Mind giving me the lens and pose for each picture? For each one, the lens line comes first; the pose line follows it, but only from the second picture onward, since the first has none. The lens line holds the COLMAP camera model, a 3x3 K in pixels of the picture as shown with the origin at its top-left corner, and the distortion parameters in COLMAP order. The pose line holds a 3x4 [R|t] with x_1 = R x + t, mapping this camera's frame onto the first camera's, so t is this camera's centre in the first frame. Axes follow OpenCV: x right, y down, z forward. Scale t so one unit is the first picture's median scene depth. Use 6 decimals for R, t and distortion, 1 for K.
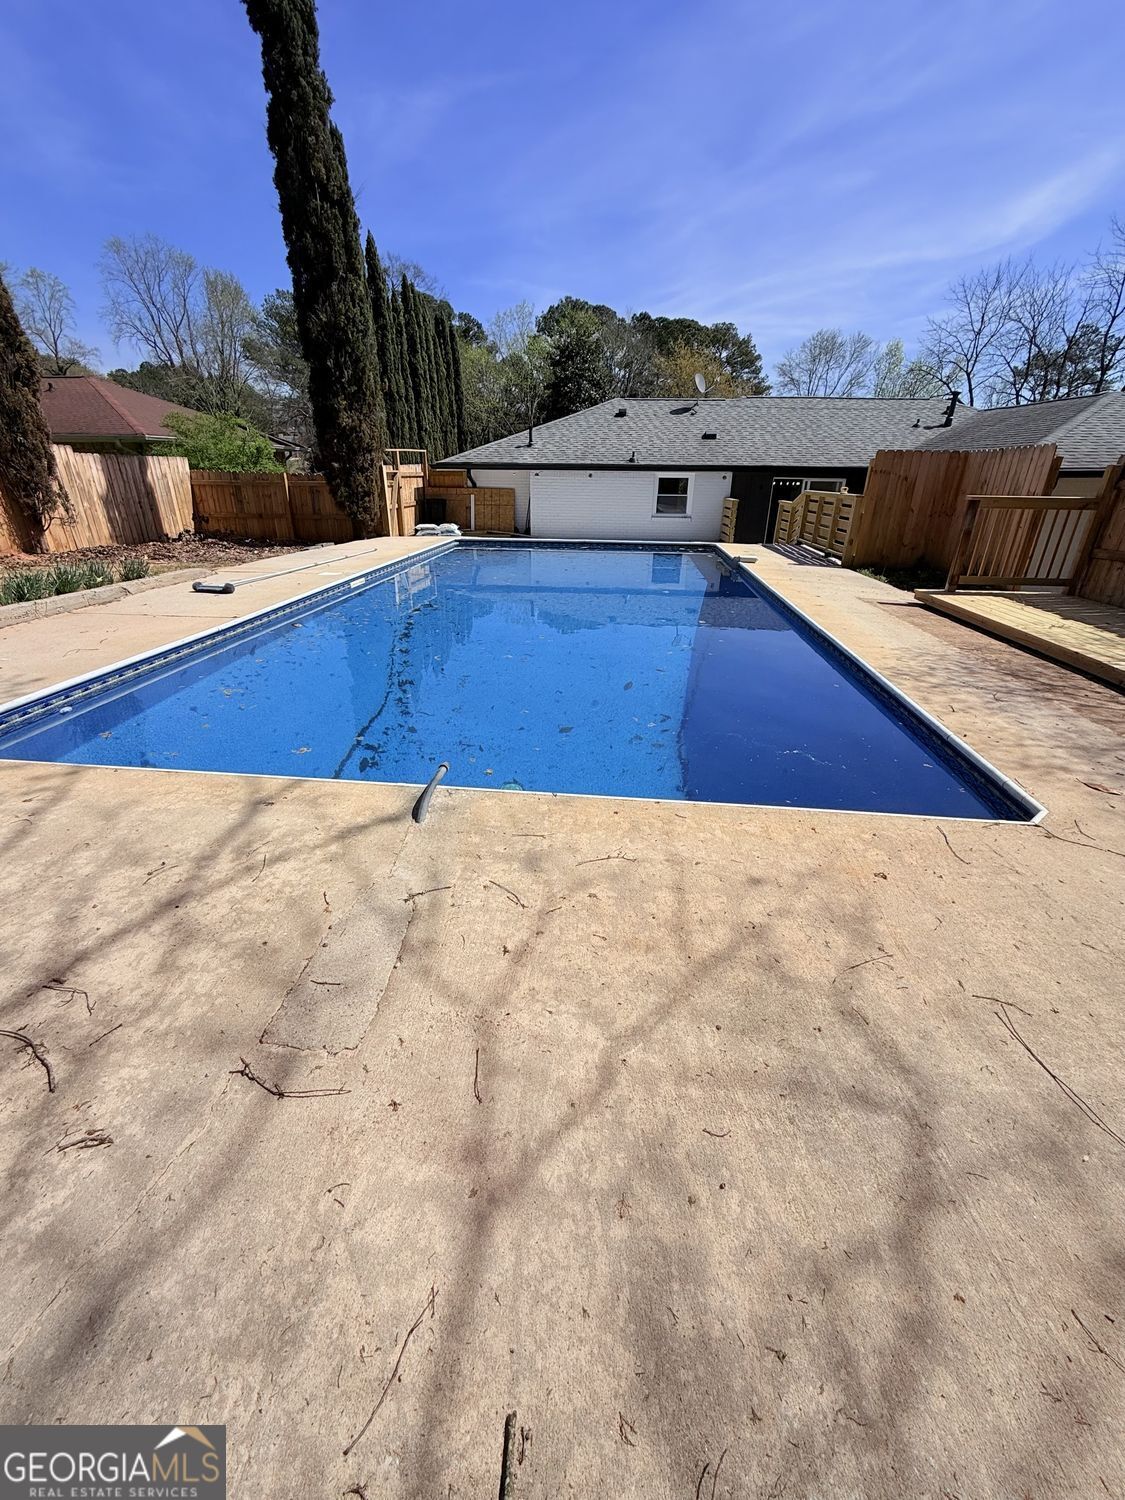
lens RADIAL K [[606.0, 0, 573.5], [0, 606.0, 756.0], [0, 0, 1]] dist [-0.000747, 0.000619]
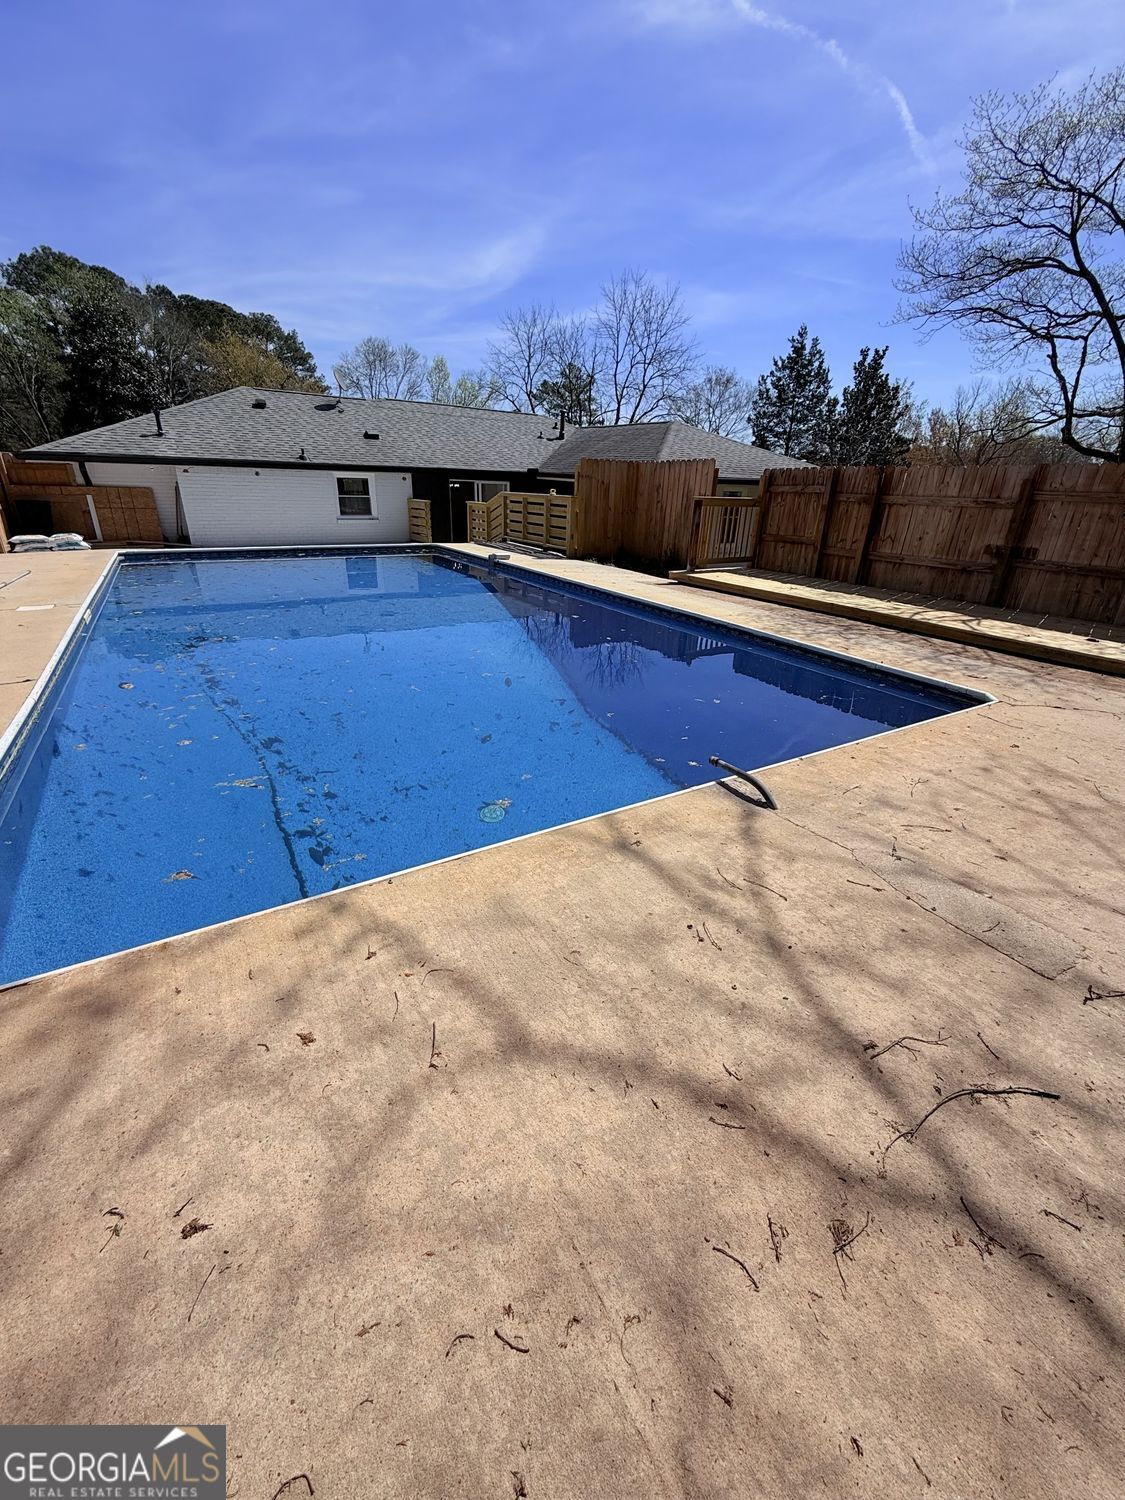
lens RADIAL K [[606.0, 0, 589.6], [0, 606.0, 743.0], [0, 0, 1]] dist [-0.000747, 0.000619]
pose [[0.793020, -0.227981, 0.564928, -0.320455], [0.239639, 0.969315, 0.054781, -0.039512], [-0.560083, 0.091936, 0.823320, 0.096827]]
